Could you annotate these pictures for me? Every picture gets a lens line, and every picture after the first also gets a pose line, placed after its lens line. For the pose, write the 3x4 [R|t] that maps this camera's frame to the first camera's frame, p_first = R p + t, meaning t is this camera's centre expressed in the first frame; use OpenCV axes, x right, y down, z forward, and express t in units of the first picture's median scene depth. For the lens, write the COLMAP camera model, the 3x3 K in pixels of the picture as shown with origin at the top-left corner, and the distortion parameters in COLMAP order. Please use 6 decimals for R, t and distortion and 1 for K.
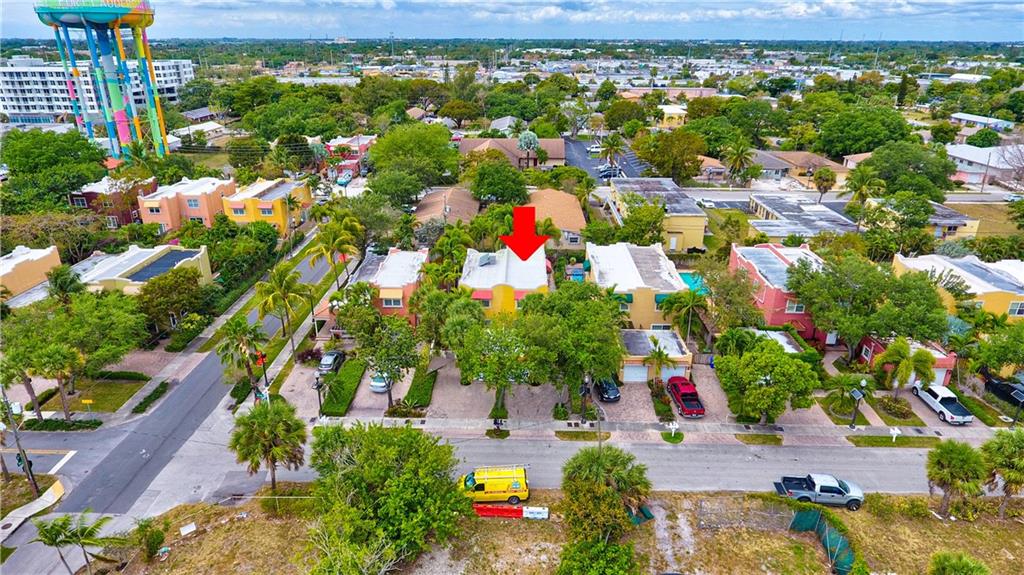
lens RADIAL K [[609.5, 0, 515.0], [0, 609.5, 286.5], [0, 0, 1]] dist [-0.003761, -0.000546]
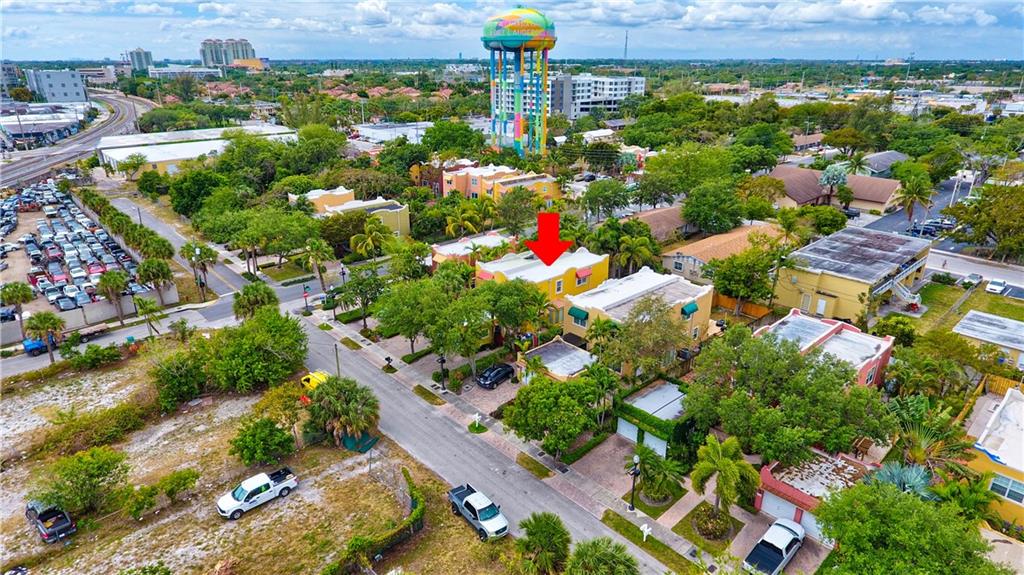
lens RADIAL K [[609.5, 0, 515.0], [0, 609.5, 286.5], [0, 0, 1]] dist [-0.003761, -0.000546]
pose [[0.691939, 0.251351, -0.676789, 0.801666], [-0.271251, 0.959266, 0.078936, -0.077207], [0.669061, 0.128961, 0.731933, 0.191513]]
